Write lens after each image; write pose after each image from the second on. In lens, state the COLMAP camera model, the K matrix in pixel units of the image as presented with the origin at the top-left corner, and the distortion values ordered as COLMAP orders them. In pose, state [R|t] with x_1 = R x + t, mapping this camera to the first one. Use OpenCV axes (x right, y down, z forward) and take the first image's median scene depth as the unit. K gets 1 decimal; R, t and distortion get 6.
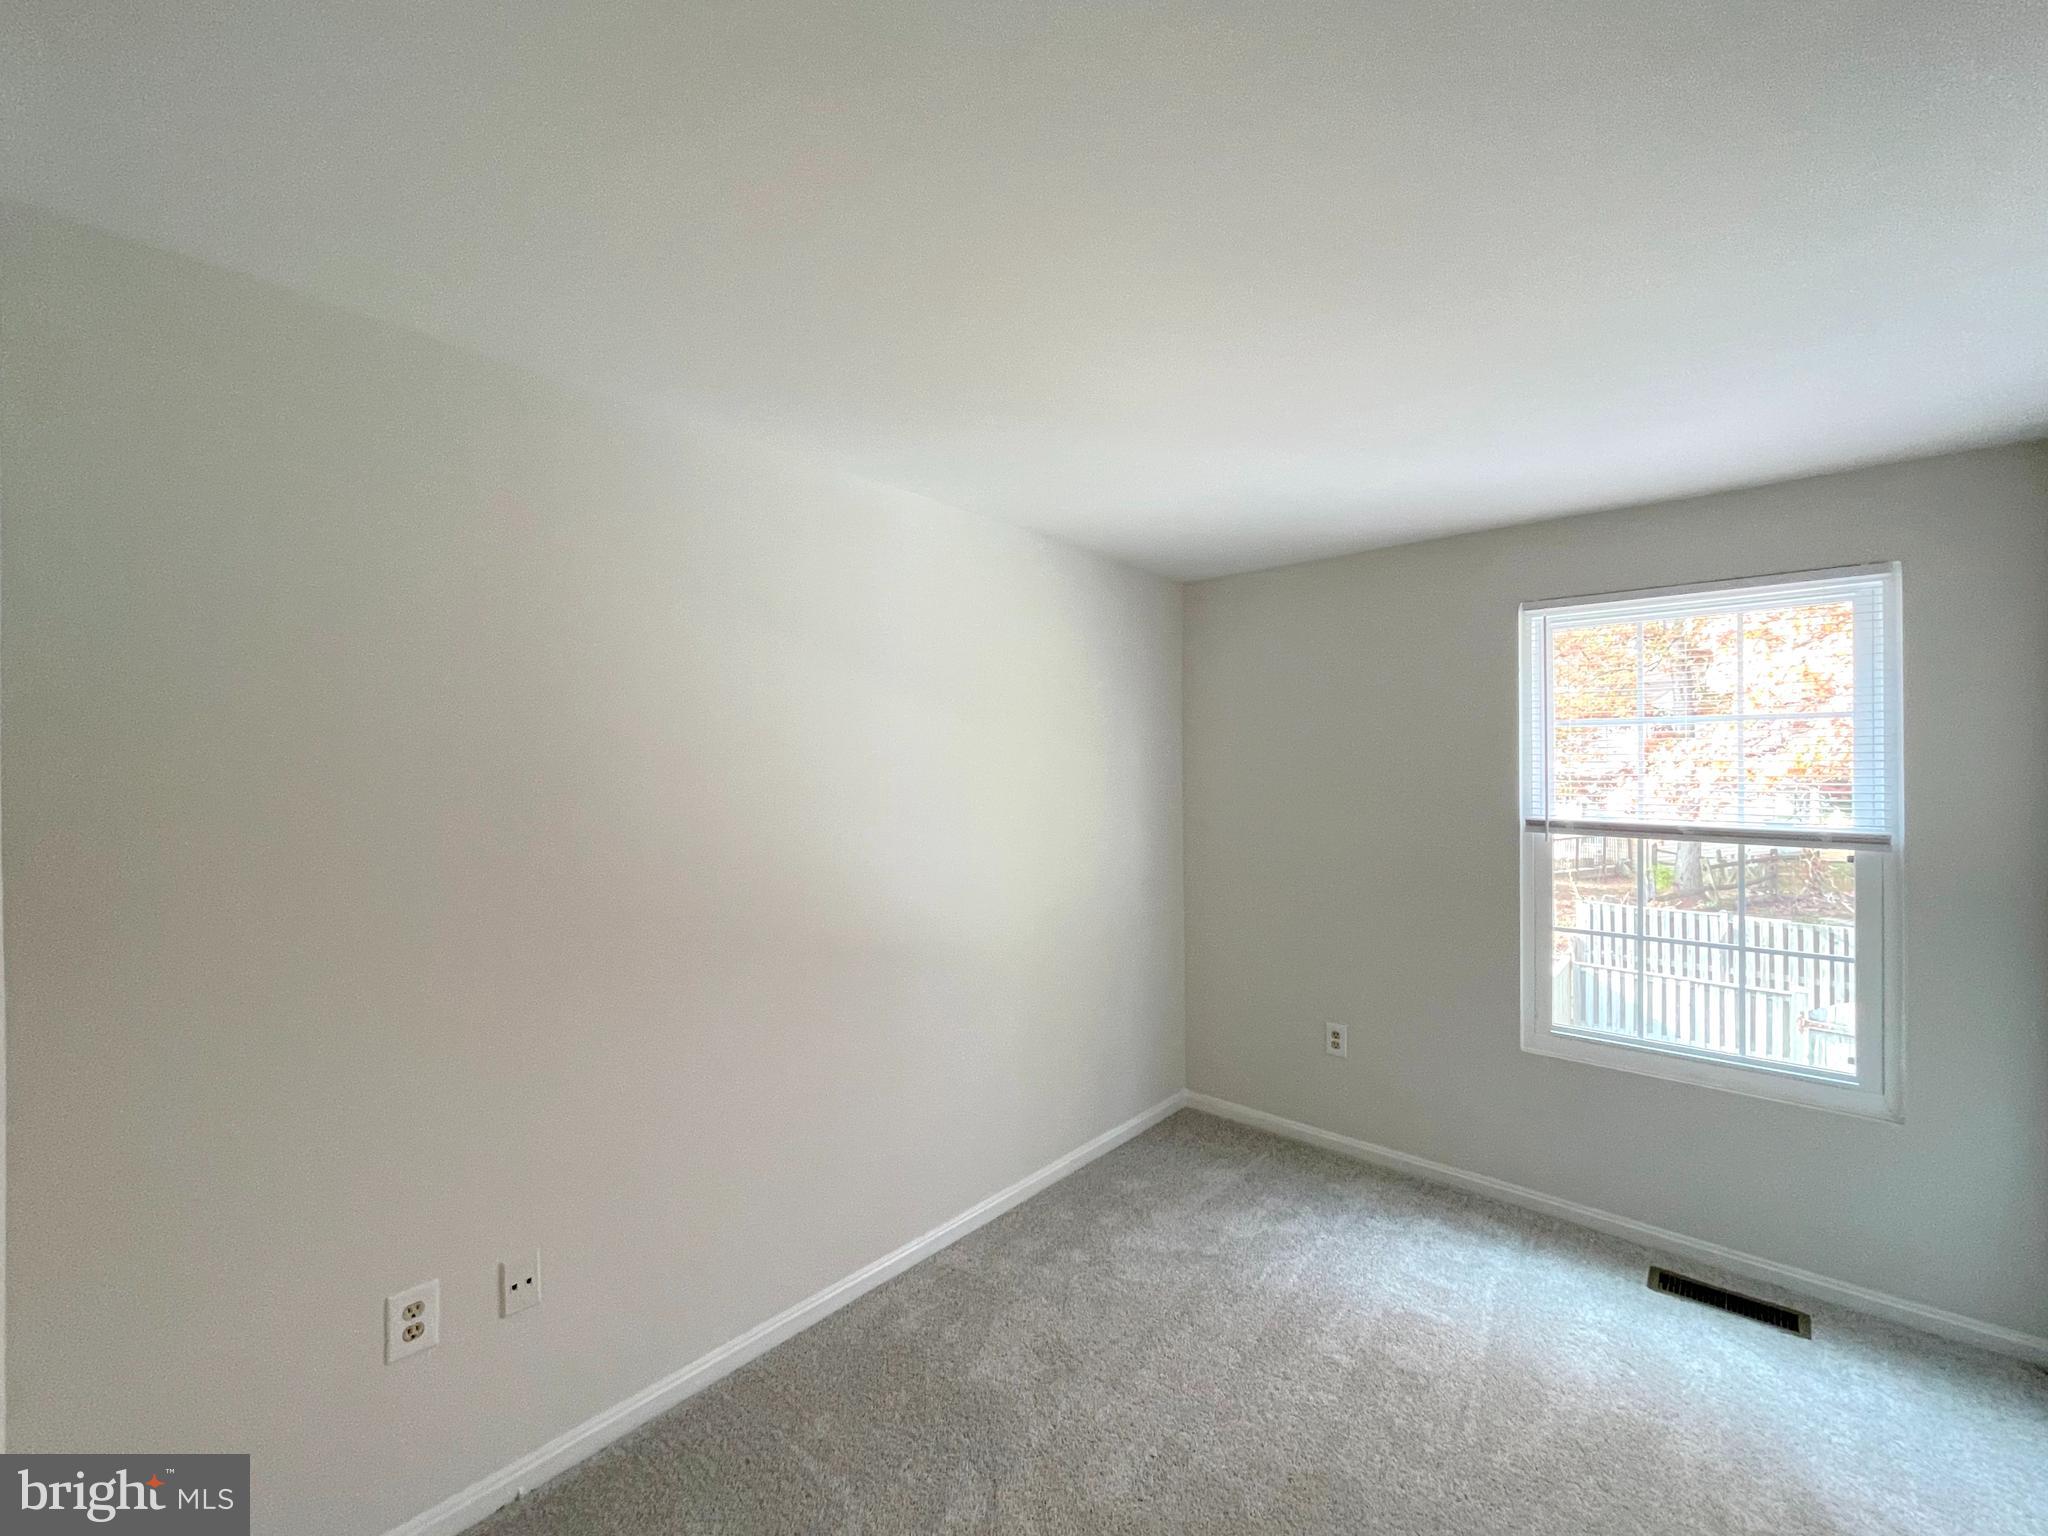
lens RADIAL K [[673.1, 0, 1024.0], [0, 673.1, 768.0], [0, 0, 1]] dist [-0.001485, -0.000184]
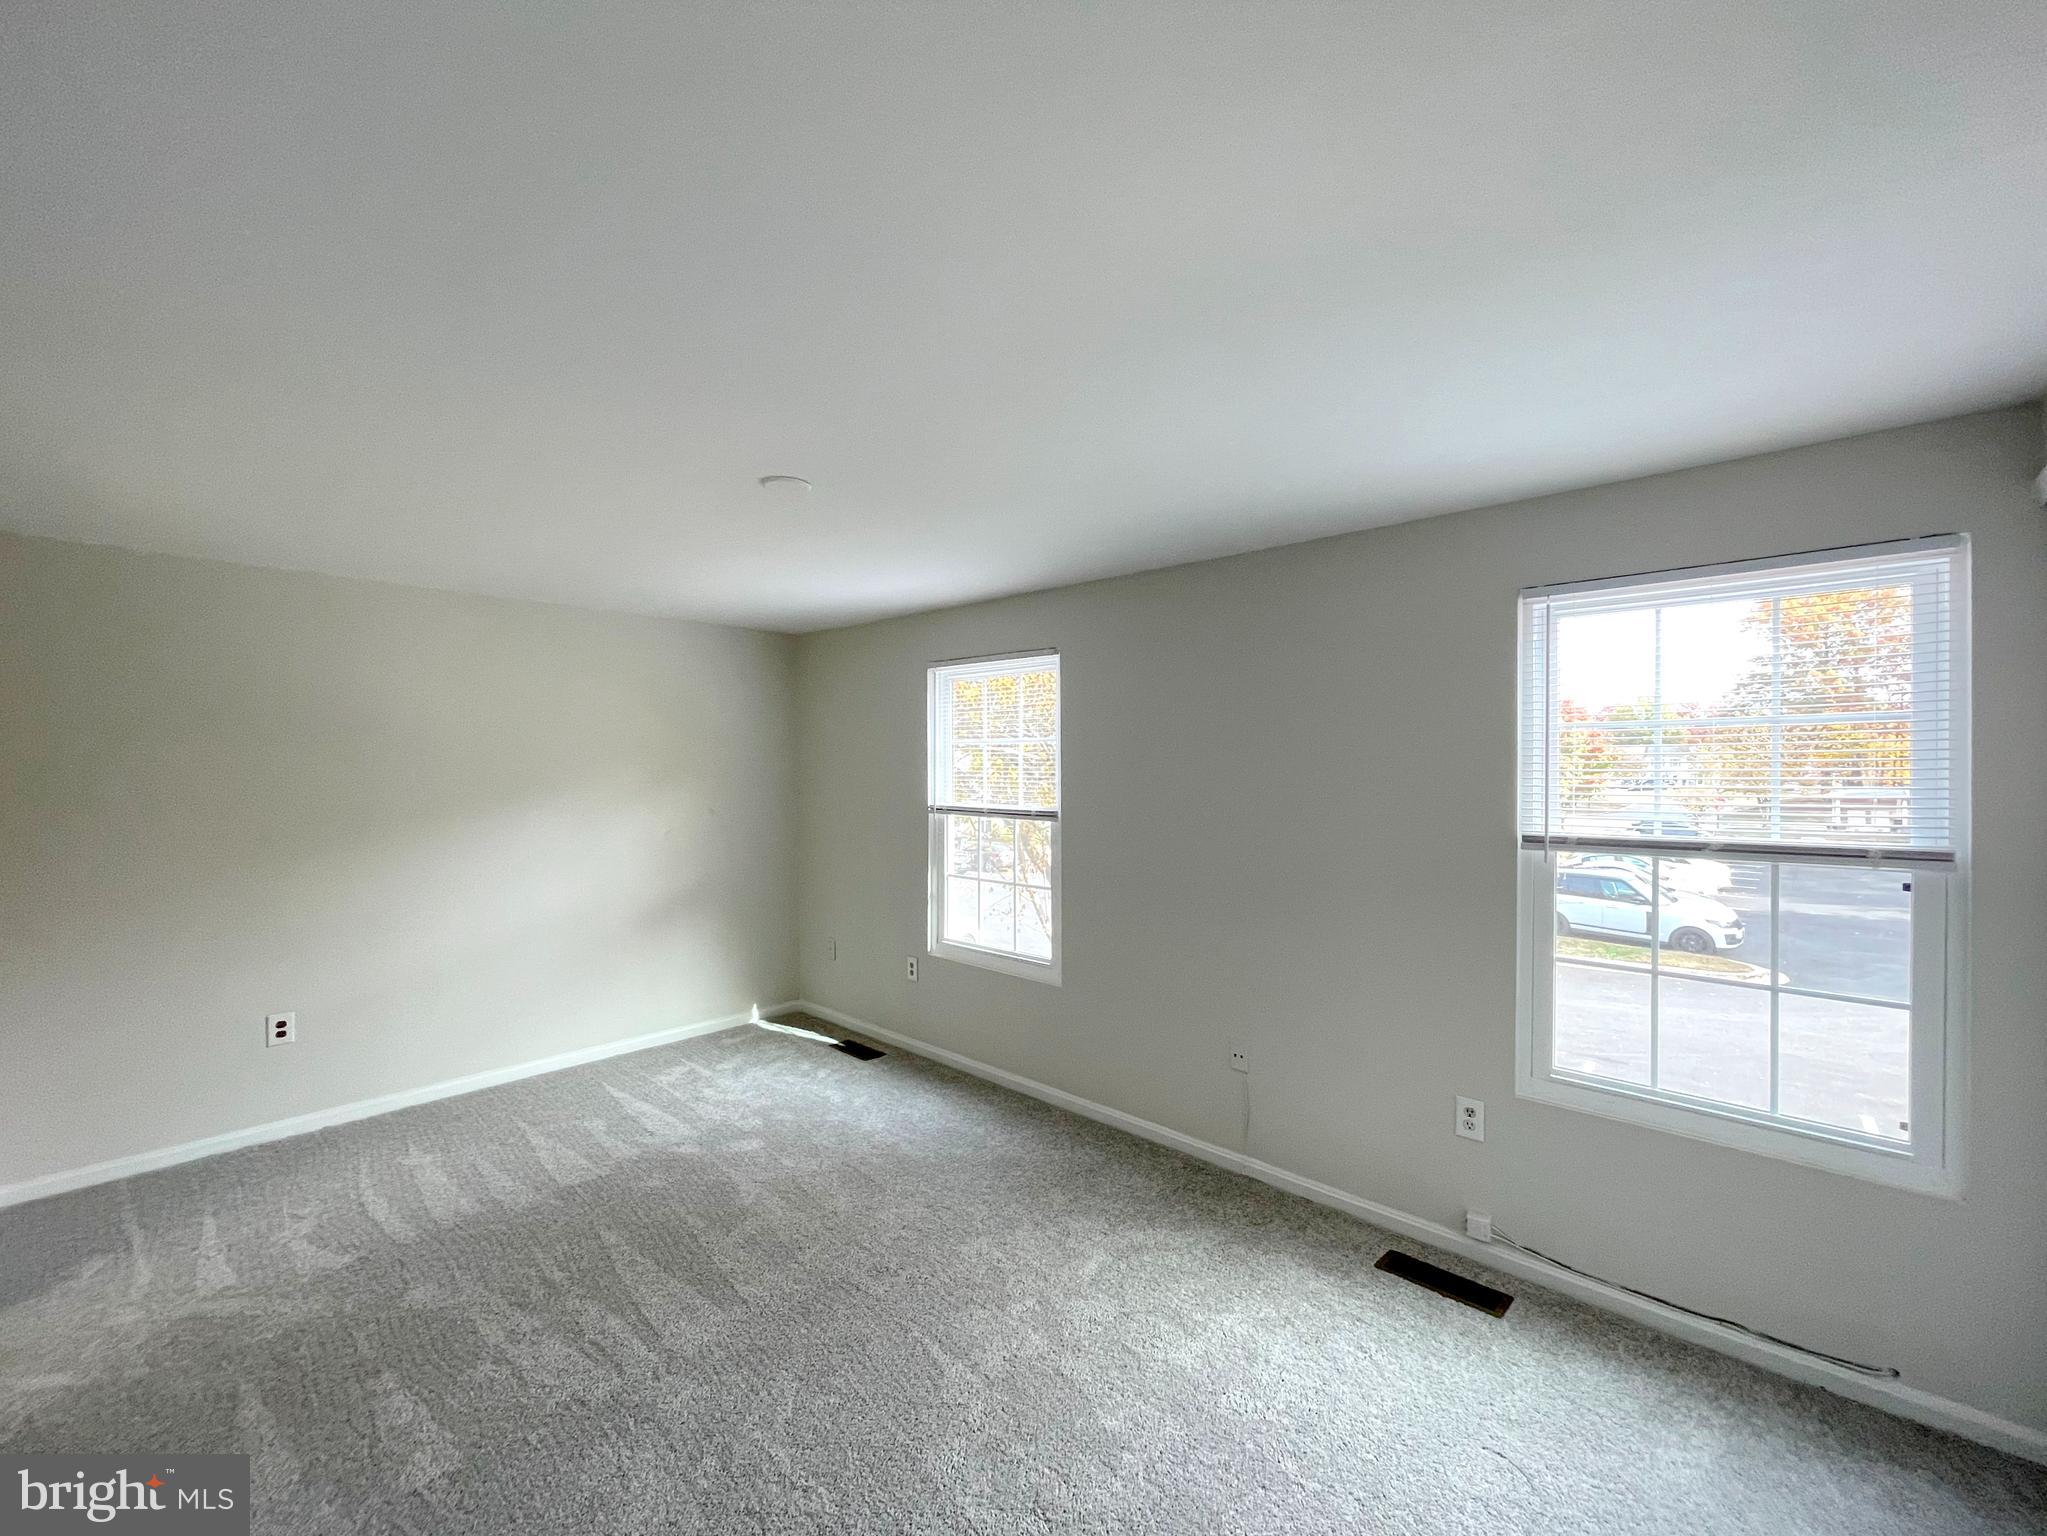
lens RADIAL K [[839.7, 0, 1023.5], [0, 839.7, 768.0], [0, 0, 1]] dist [-0.003498, -0.000315]
pose [[0.988282, 0.004531, -0.152573, 0.300319], [-0.005828, 0.999951, -0.008056, 0.001745], [0.152529, 0.008851, 0.988259, -0.209405]]
